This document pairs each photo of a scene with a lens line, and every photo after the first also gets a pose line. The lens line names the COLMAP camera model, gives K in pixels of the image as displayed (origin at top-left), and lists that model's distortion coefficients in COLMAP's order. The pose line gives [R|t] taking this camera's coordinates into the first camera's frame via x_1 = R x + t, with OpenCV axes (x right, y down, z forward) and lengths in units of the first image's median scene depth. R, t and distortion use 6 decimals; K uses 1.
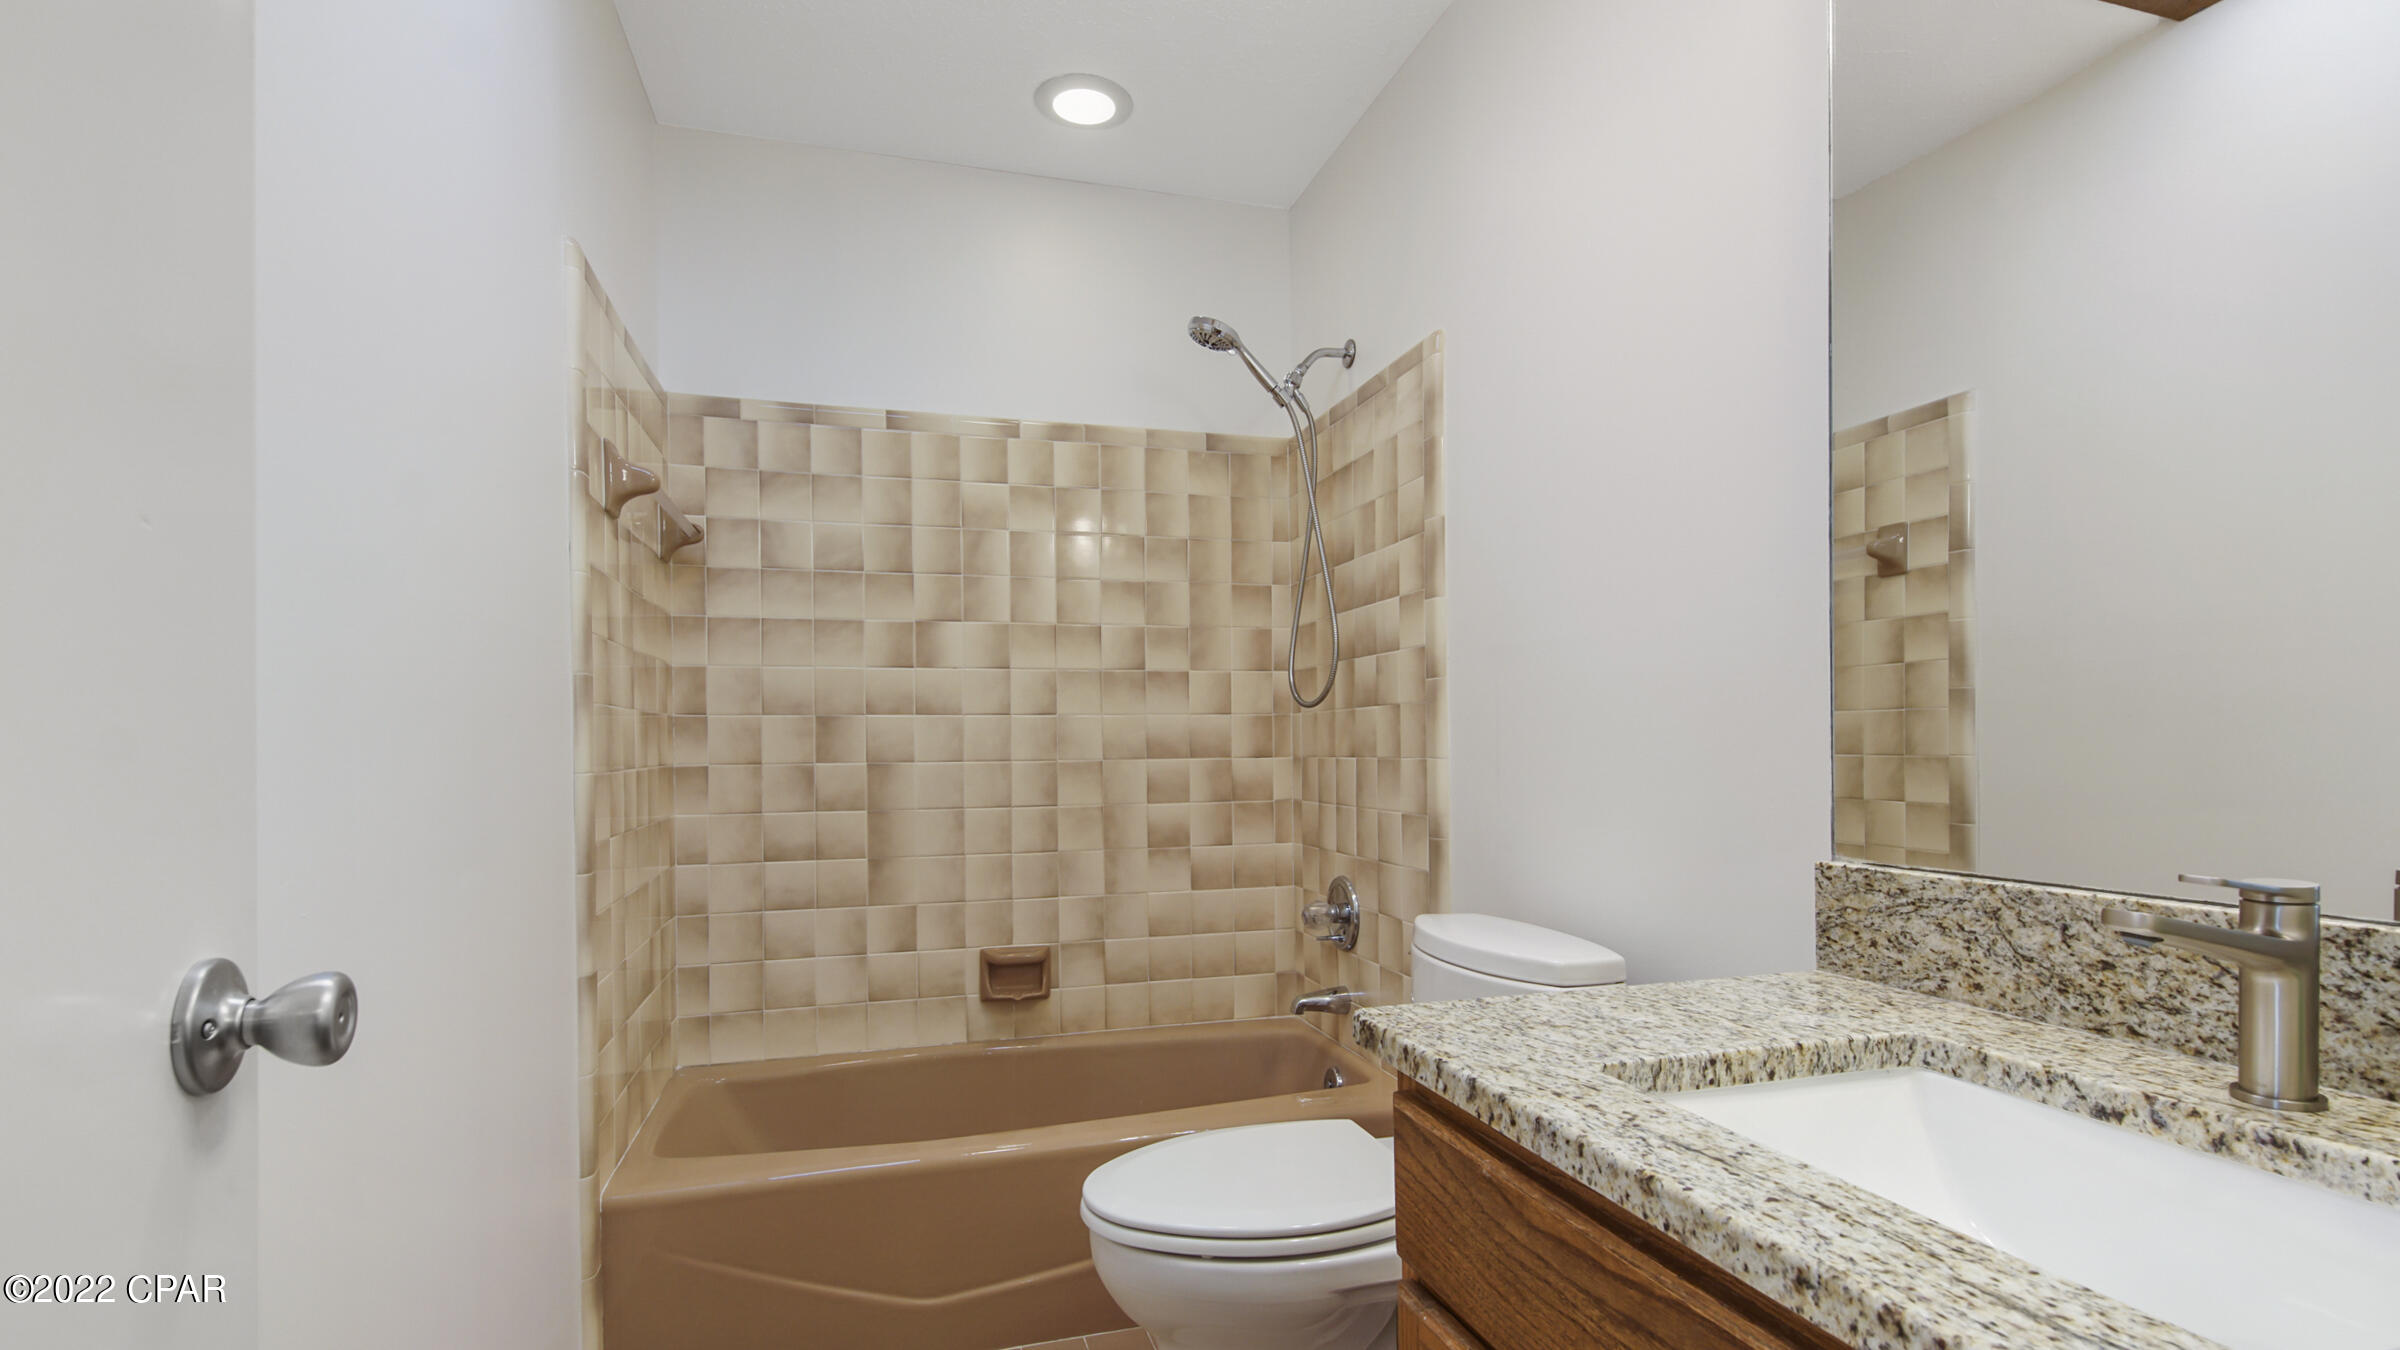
lens RADIAL K [[1090.1, 0, 1185.8], [0, 1090.1, 730.9], [0, 0, 1]] dist [0.029519, -0.013450]
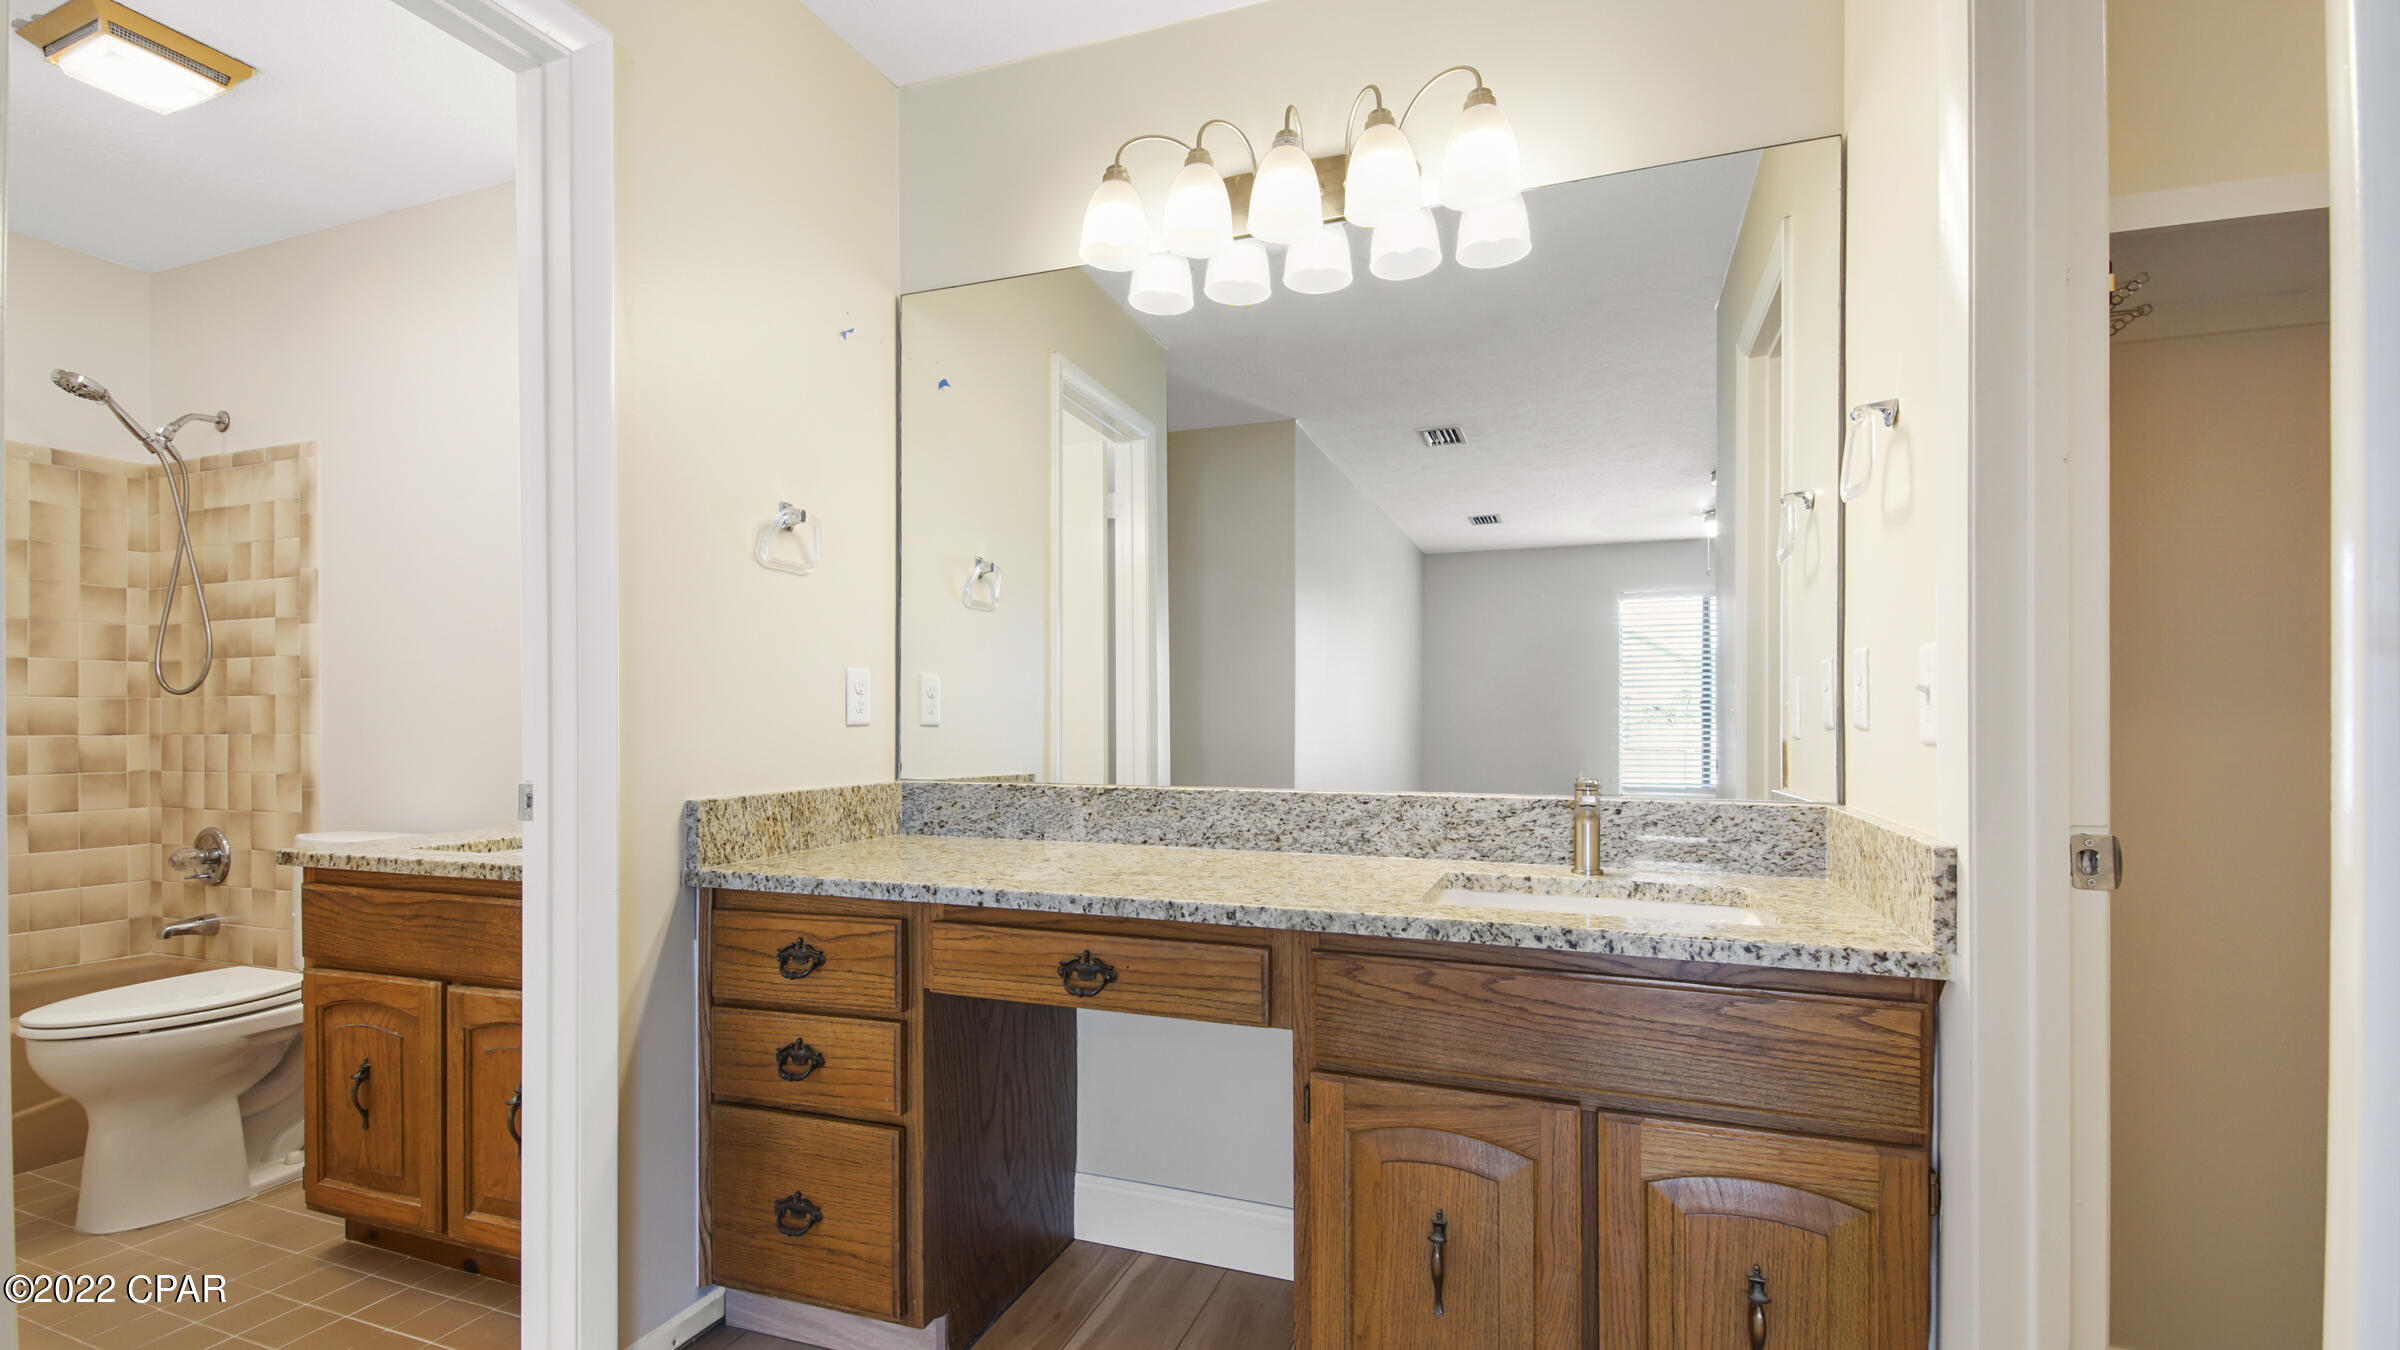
lens RADIAL K [[1090.1, 0, 1185.8], [0, 1090.1, 730.9], [0, 0, 1]] dist [0.029519, -0.013450]
pose [[0.603665, 0.004607, 0.797225, -0.200279], [-0.014806, 0.999876, 0.005433, -0.003775], [-0.797100, -0.015083, 0.603658, -0.686887]]
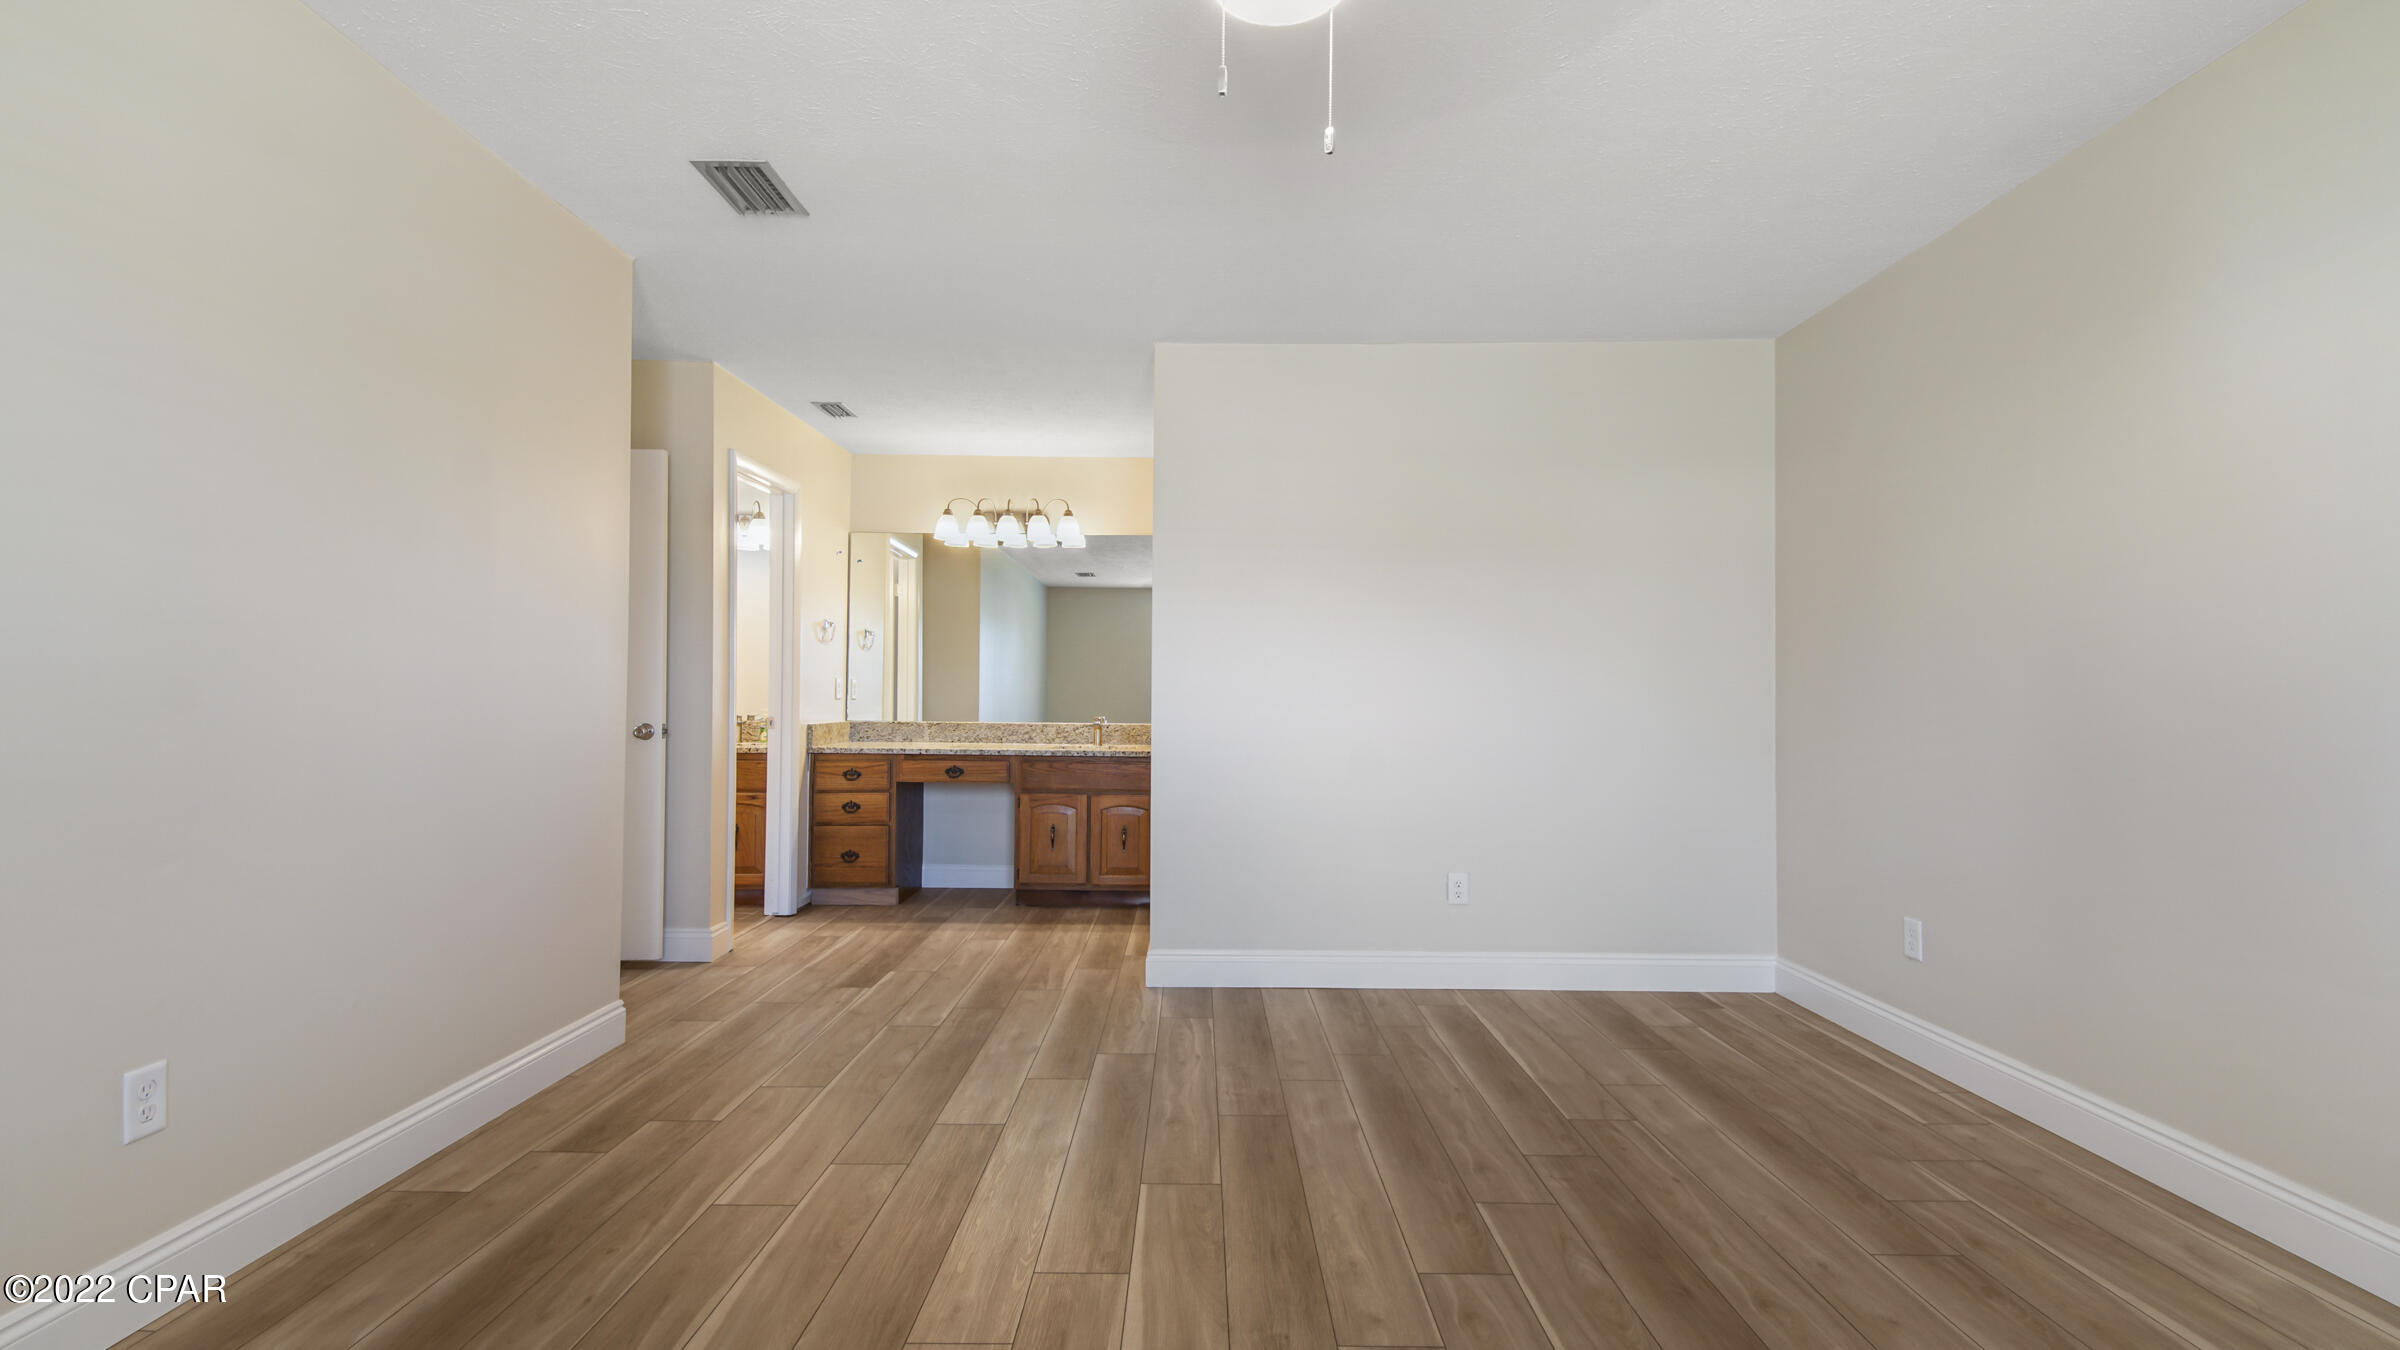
lens RADIAL K [[1055.7, 0, 1196.9], [0, 1055.7, 680.3], [0, 0, 1]] dist [0.041125, -0.019041]
pose [[0.285657, 0.028343, 0.957913, -1.593725], [-0.021994, 0.999493, -0.023015, -0.004681], [-0.958079, -0.014494, 0.286136, -1.317024]]
